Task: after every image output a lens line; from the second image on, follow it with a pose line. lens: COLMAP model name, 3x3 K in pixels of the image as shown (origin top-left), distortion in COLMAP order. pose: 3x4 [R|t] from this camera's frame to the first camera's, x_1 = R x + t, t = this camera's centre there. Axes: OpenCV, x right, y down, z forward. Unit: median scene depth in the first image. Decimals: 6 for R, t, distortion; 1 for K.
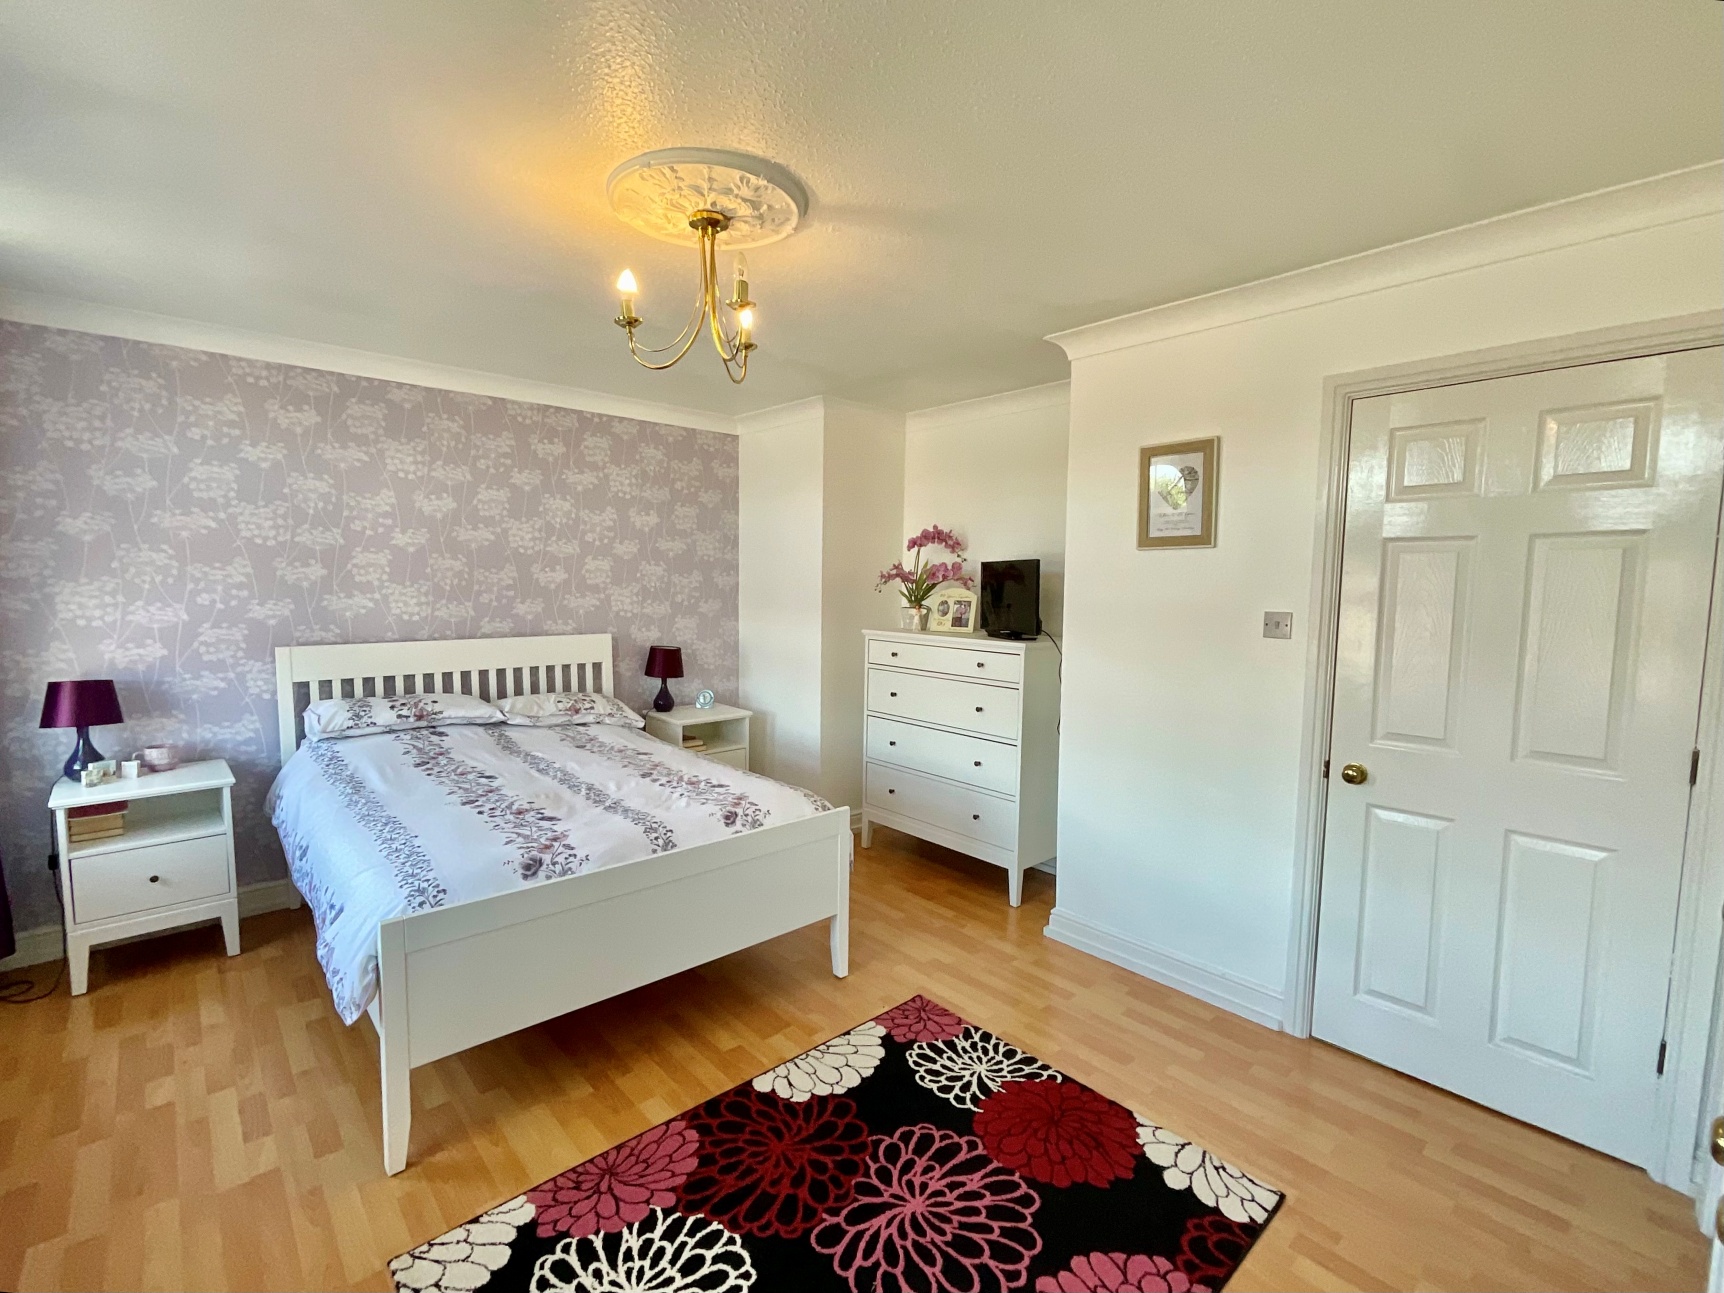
lens RADIAL K [[770.5, 0, 862.0], [0, 770.5, 646.5], [0, 0, 1]] dist [-0.002597, 0.000153]
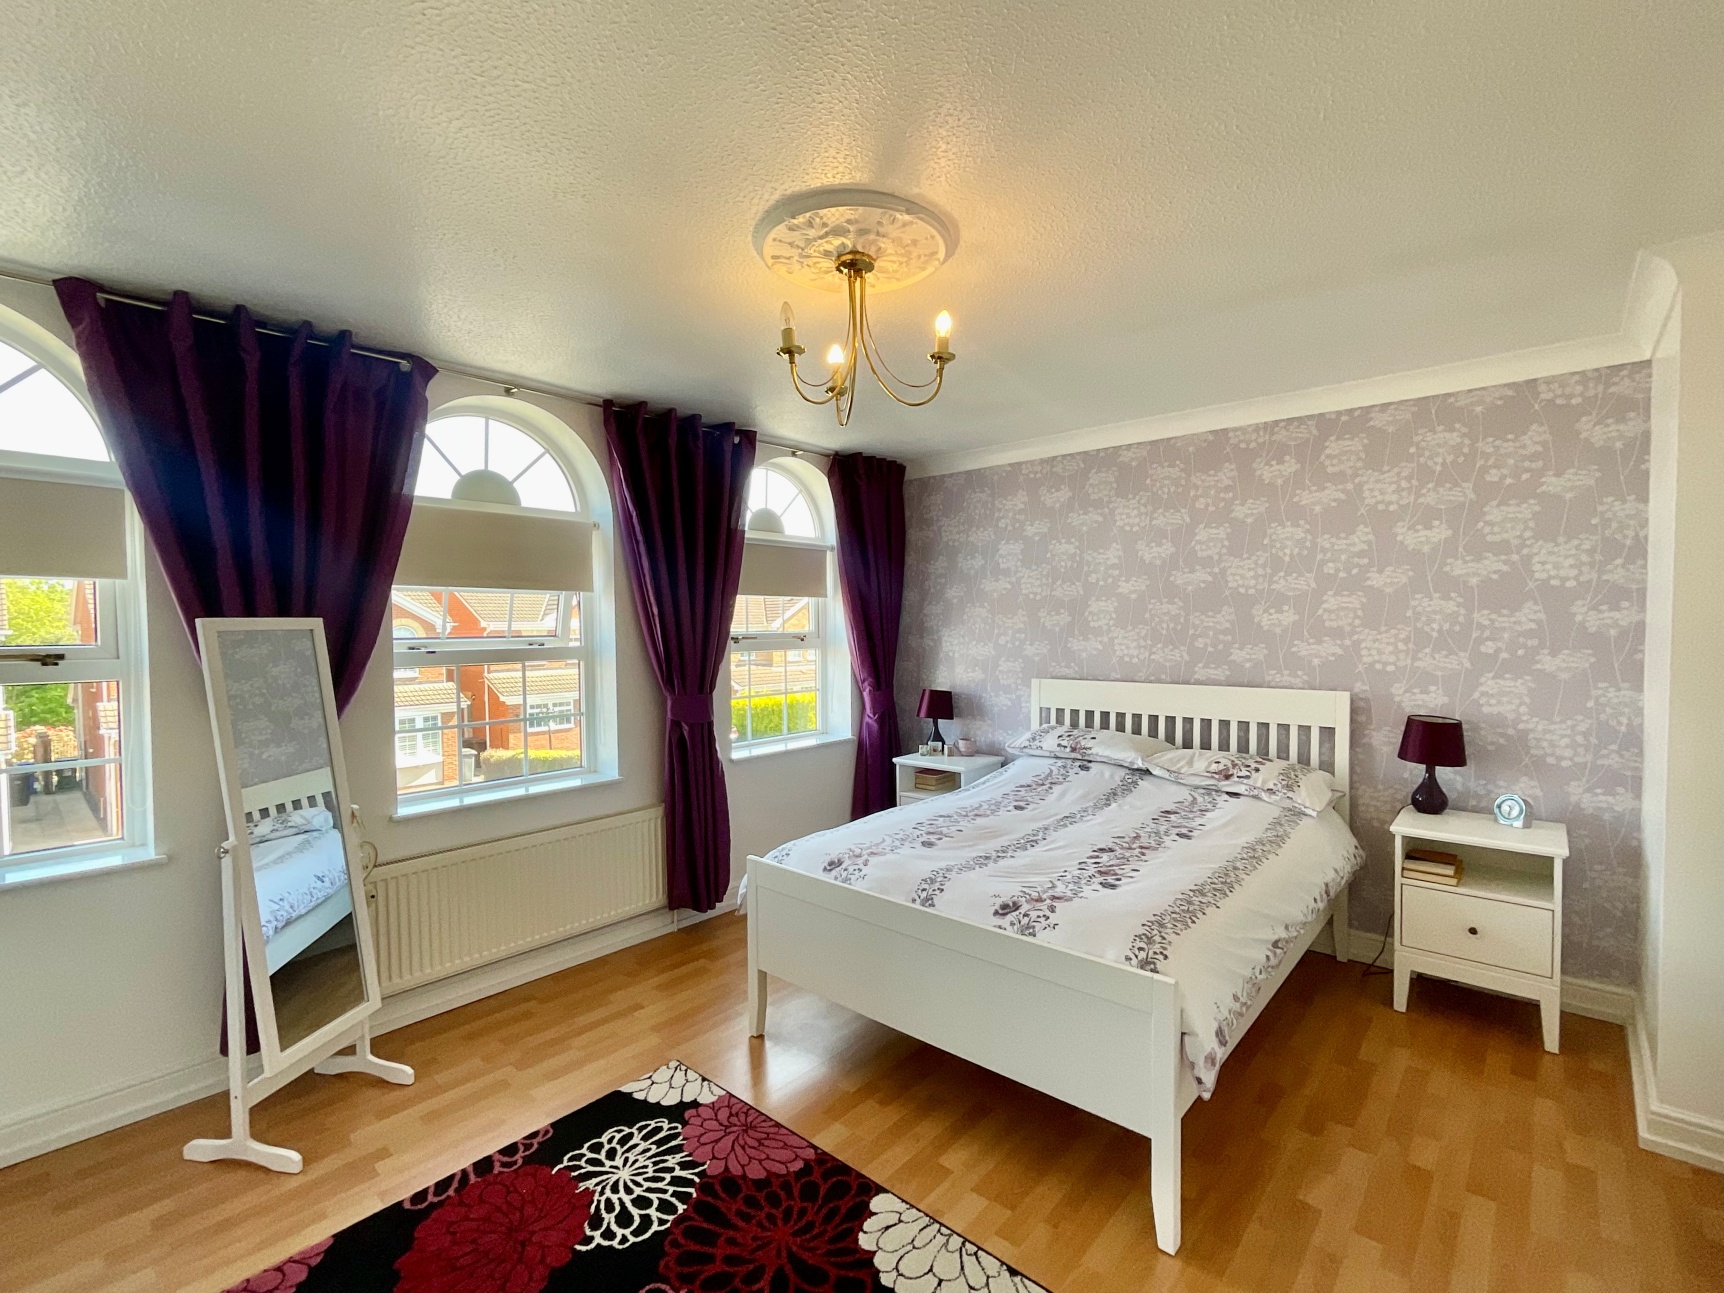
lens RADIAL K [[770.5, 0, 862.0], [0, 770.5, 646.5], [0, 0, 1]] dist [-0.002597, 0.000153]
pose [[0.117773, 0.017954, -0.992878, 0.459689], [-0.074336, 0.997191, 0.009214, -0.040204], [0.990254, 0.072721, 0.118777, 0.530855]]
